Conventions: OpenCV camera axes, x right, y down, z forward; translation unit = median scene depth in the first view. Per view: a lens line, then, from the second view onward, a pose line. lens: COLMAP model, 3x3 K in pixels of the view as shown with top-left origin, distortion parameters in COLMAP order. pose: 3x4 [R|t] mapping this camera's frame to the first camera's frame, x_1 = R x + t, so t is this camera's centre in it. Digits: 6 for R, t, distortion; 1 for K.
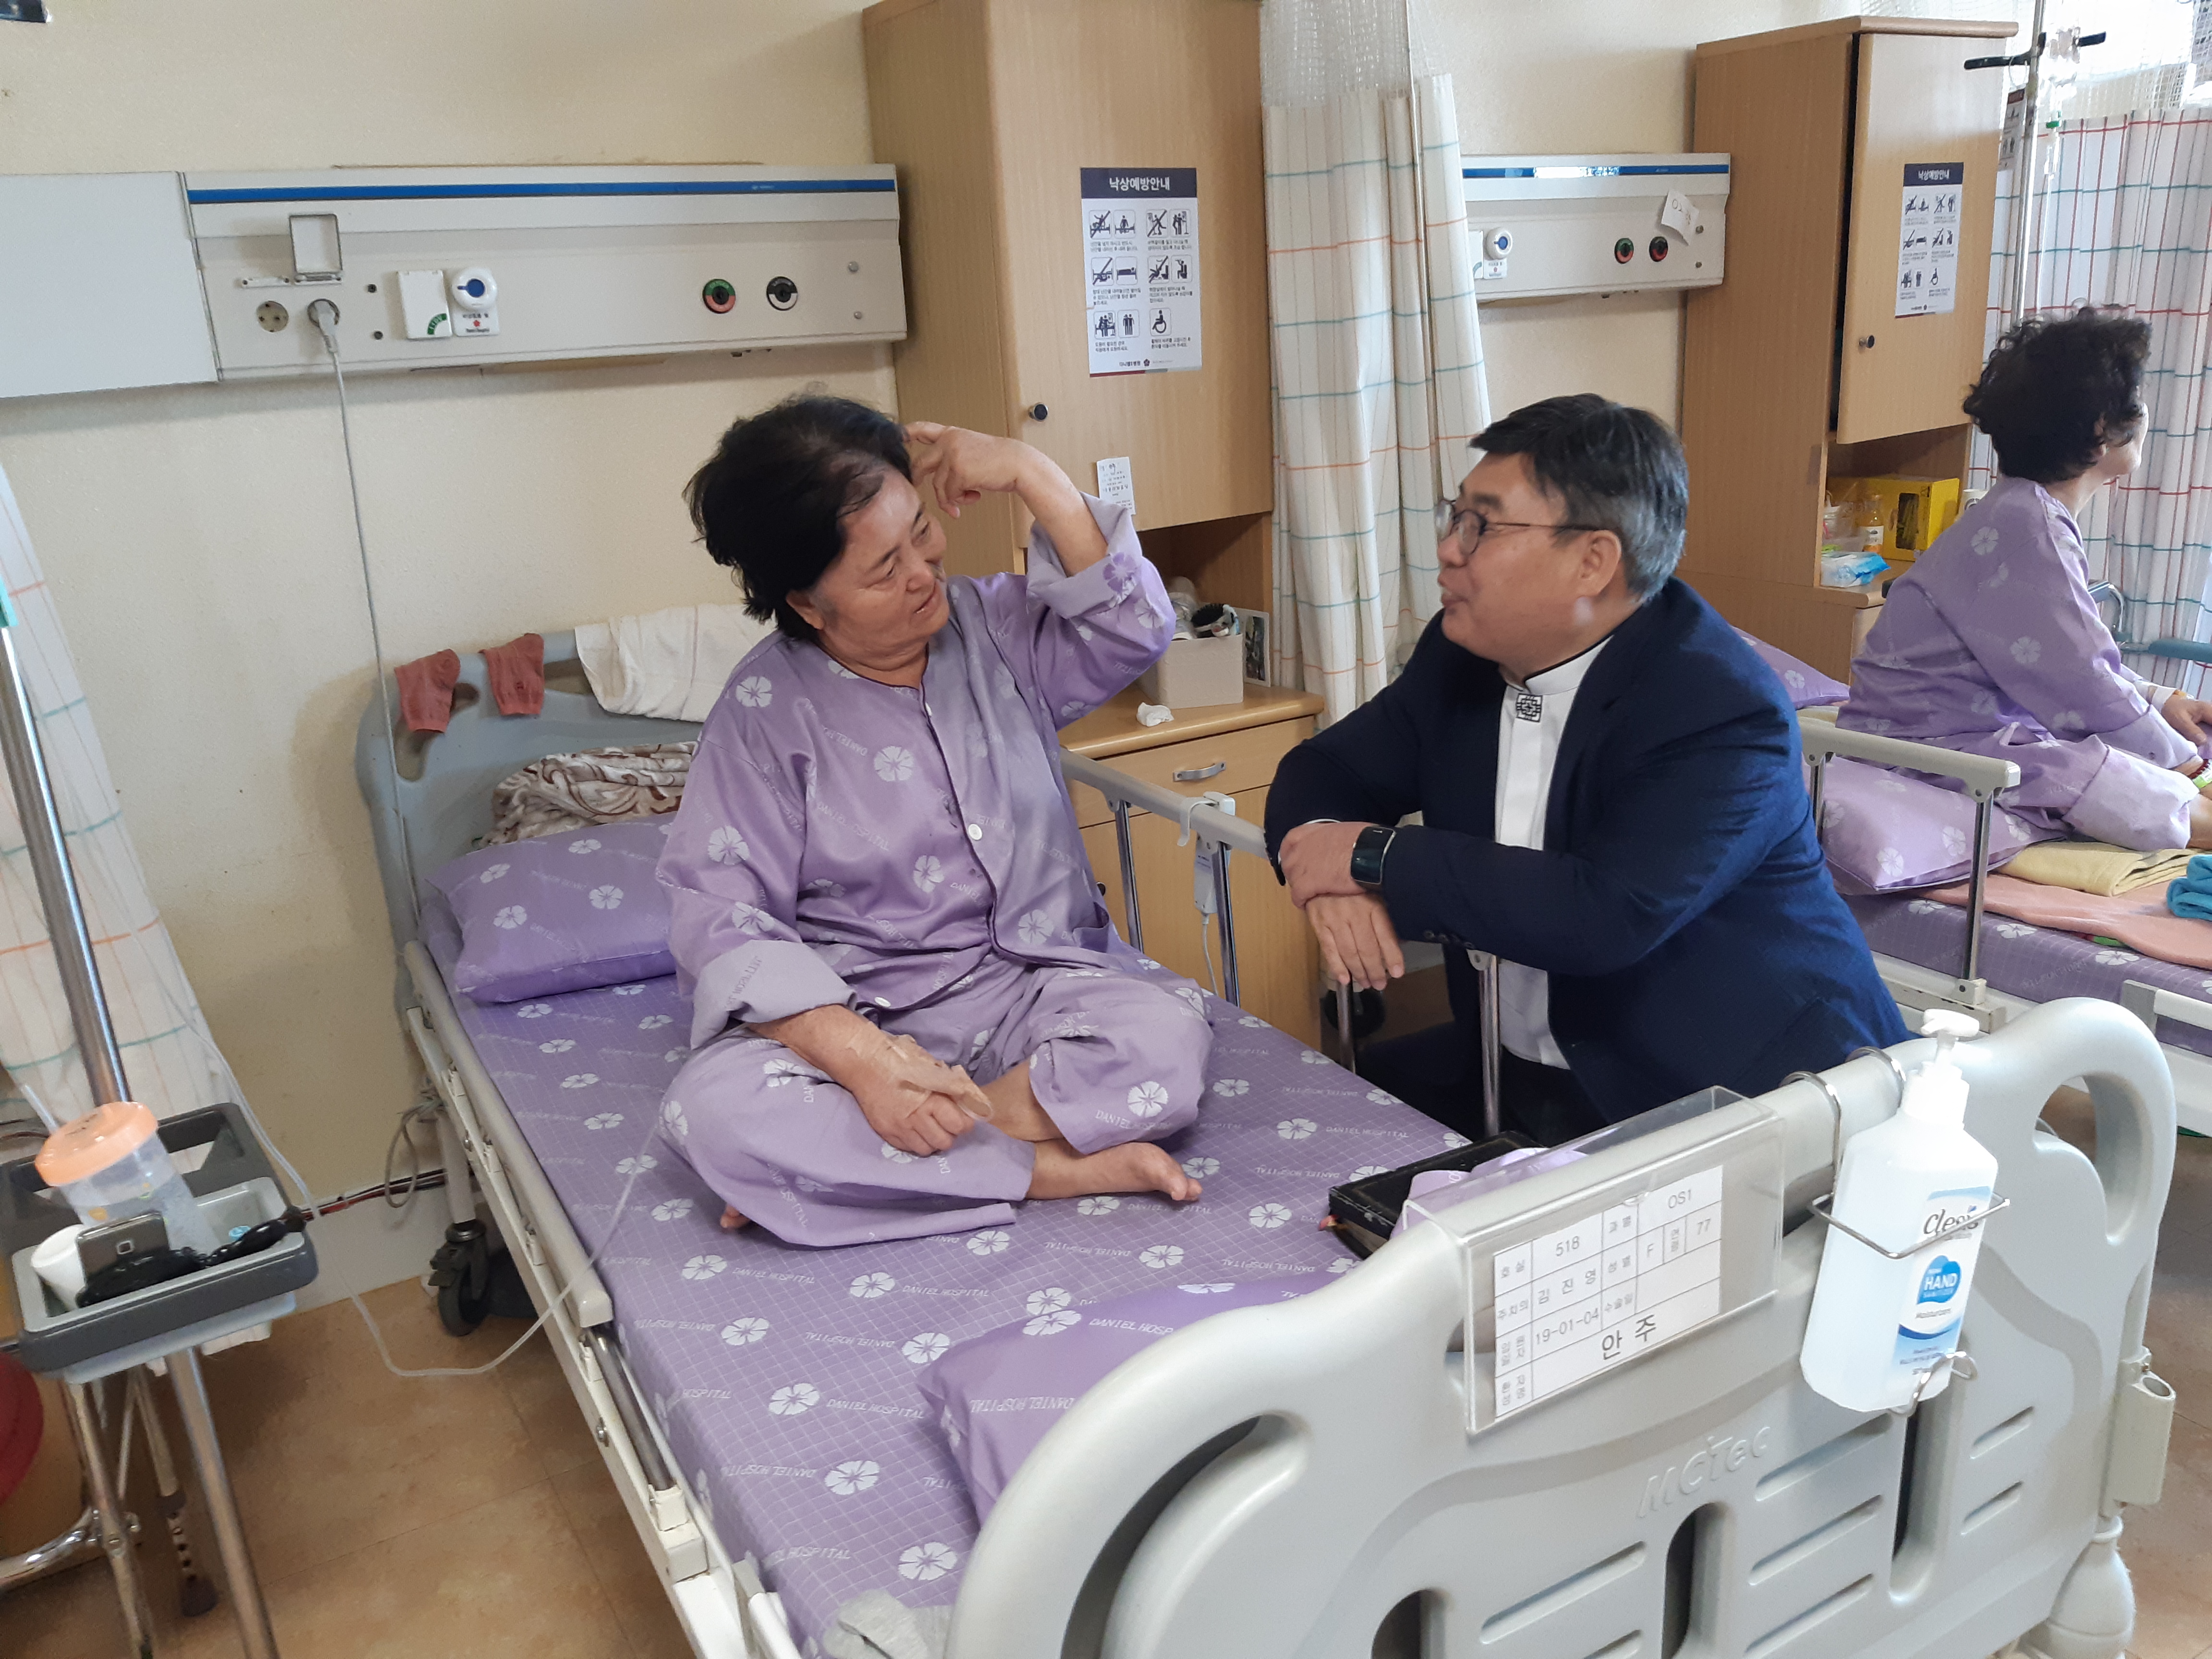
lens RADIAL K [[1645.0, 0, 1106.0], [0, 1645.0, 829.5], [0, 0, 1]] dist [0.060922, -0.096528]
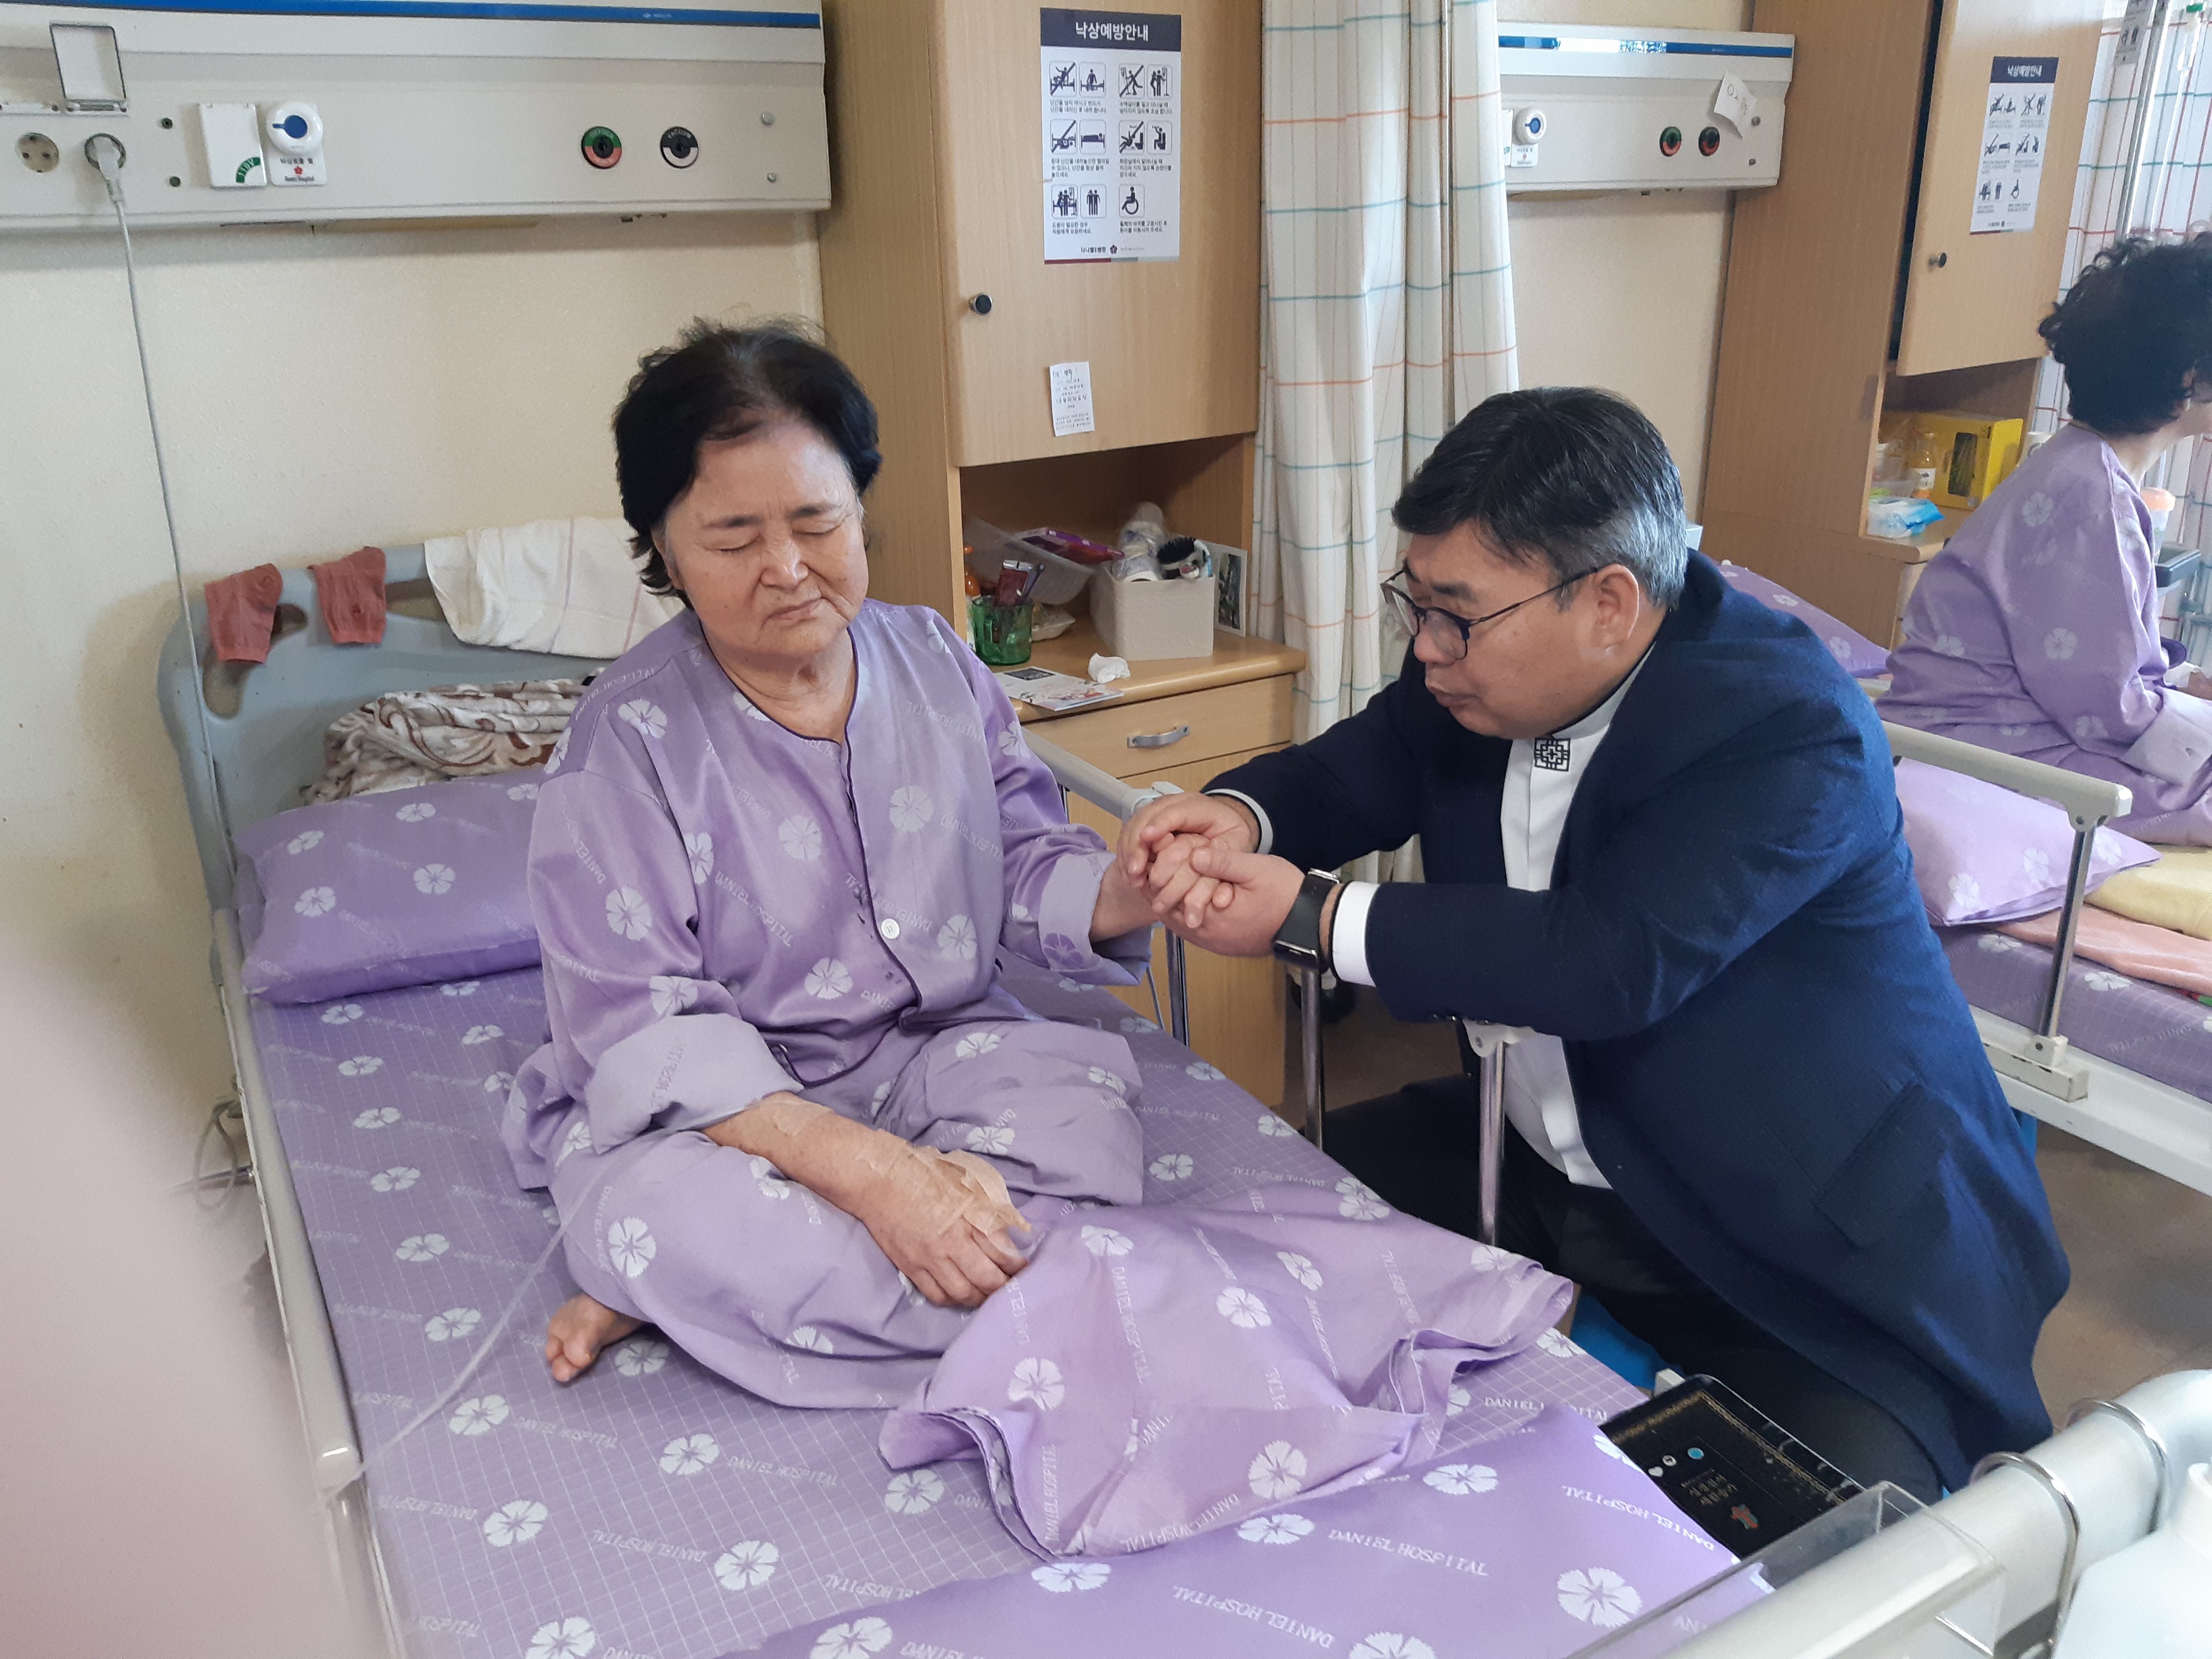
lens RADIAL K [[1676.3, 0, 1106.0], [0, 1676.3, 829.5], [0, 0, 1]] dist [0.034391, -0.068287]
pose [[0.999195, 0.036055, 0.017567, 0.016607], [-0.037078, 0.997396, 0.061866, -0.041361], [-0.015291, -0.062467, 0.997930, 0.128763]]
